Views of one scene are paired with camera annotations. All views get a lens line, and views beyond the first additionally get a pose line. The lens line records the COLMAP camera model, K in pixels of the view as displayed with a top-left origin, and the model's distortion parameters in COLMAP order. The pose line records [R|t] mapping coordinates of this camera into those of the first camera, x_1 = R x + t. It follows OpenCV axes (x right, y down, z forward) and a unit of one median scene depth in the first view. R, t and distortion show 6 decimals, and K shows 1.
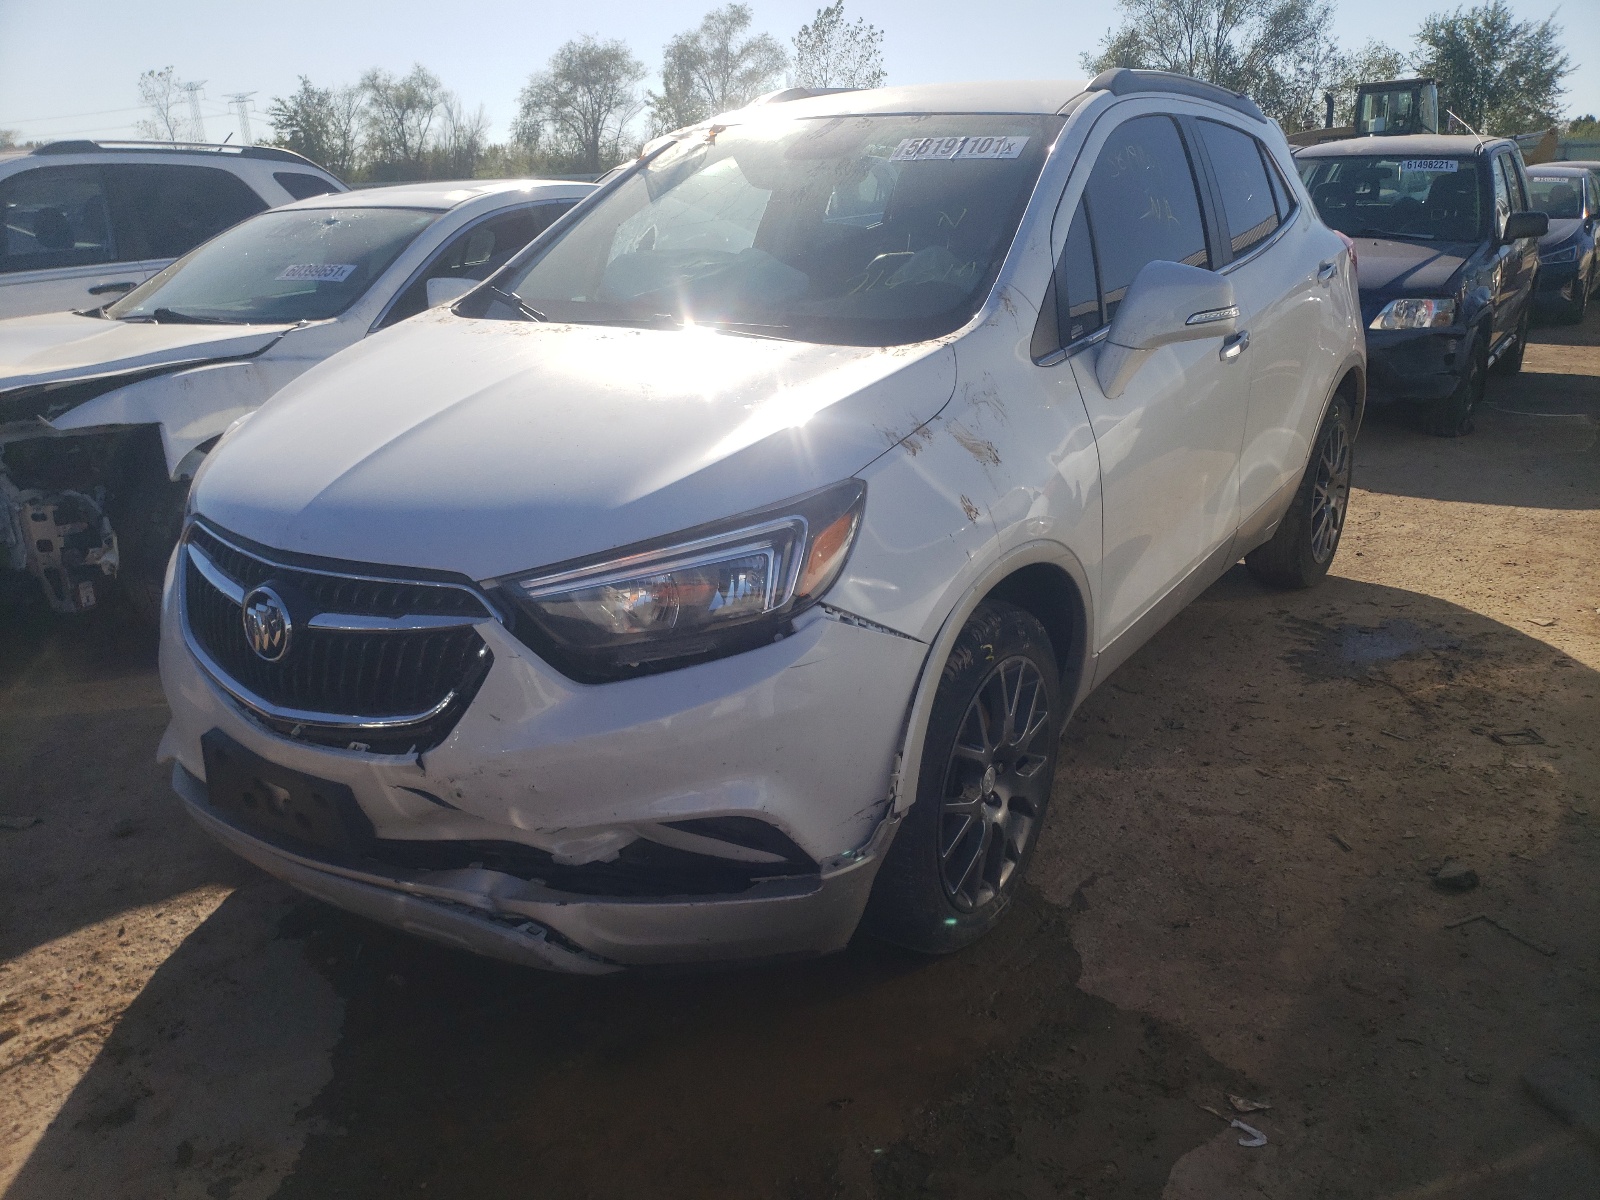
lens RADIAL K [[1528.2, 0, 800.0], [0, 1528.2, 600.0], [0, 0, 1]] dist [0.131008, -0.286282]
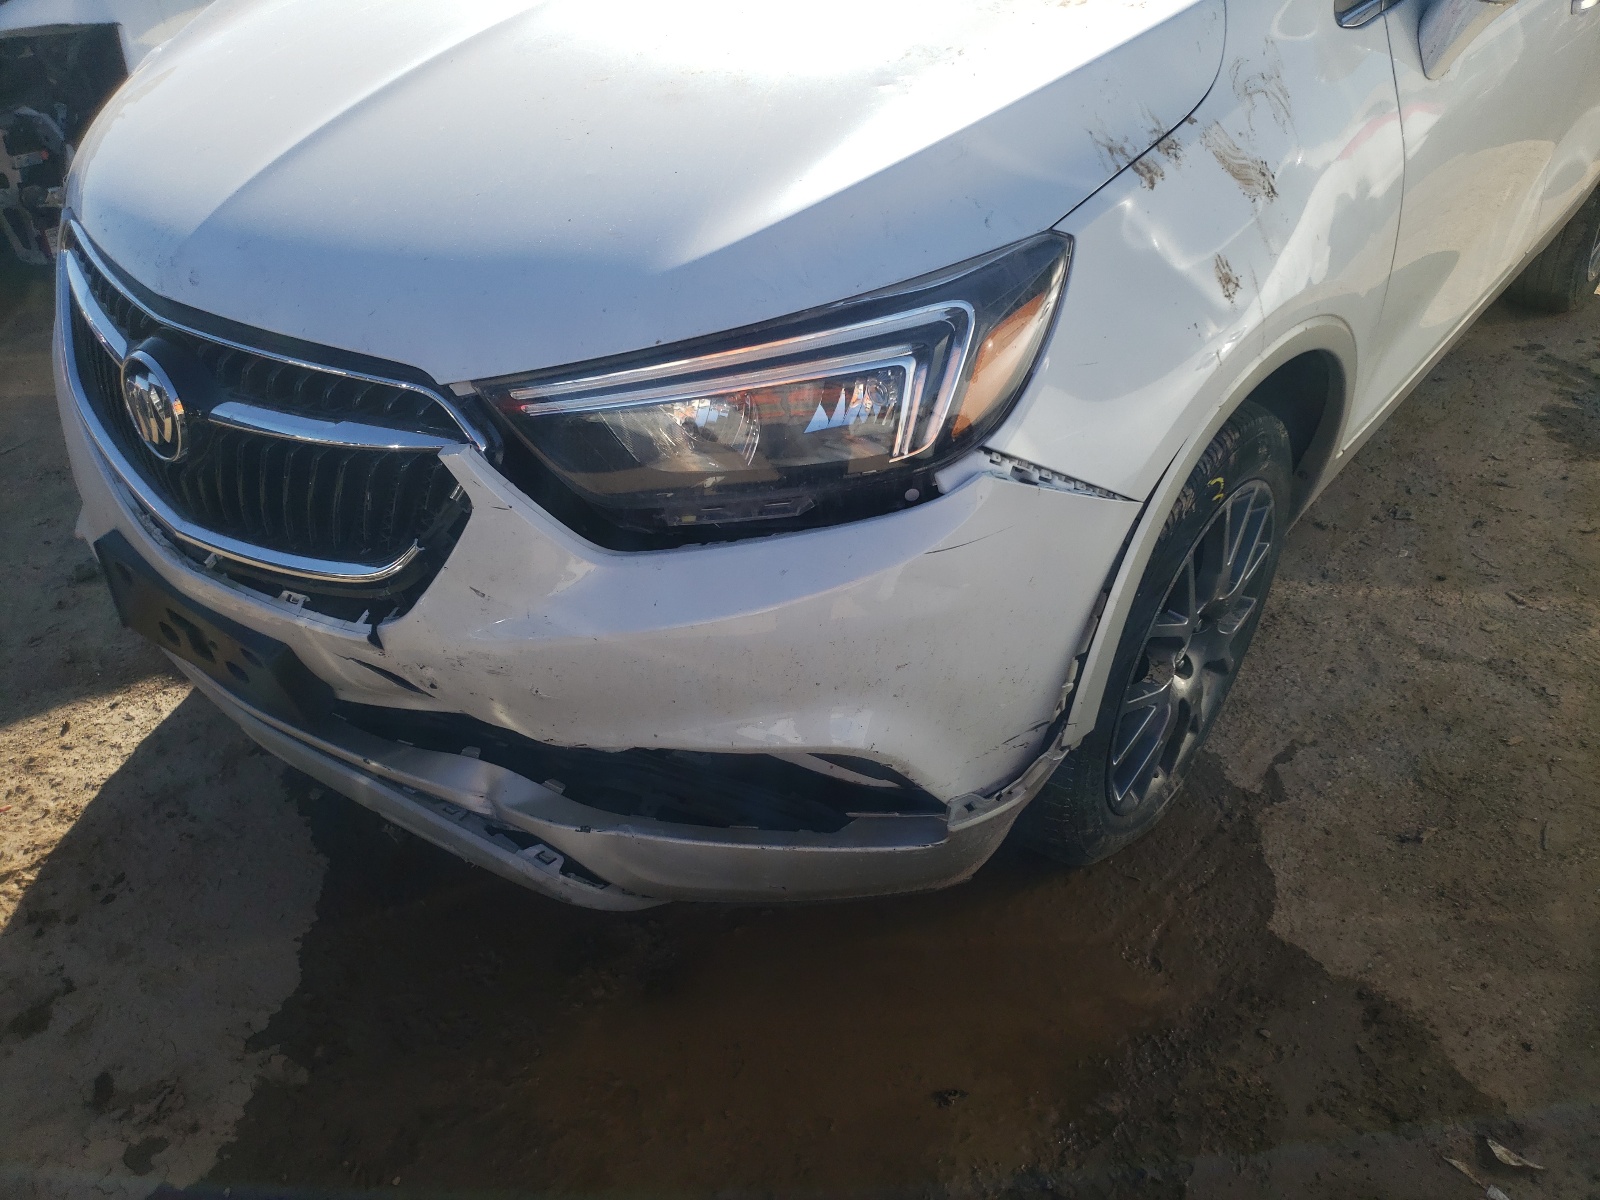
lens RADIAL K [[1367.6, 0, 800.0], [0, 1367.6, 600.0], [0, 0, 1]] dist [0.005605, -0.001109]
pose [[0.996529, 0.067953, -0.048079, -0.028772], [-0.050032, 0.950561, 0.306480, -0.098087], [0.066529, -0.303011, 0.950662, 0.409754]]
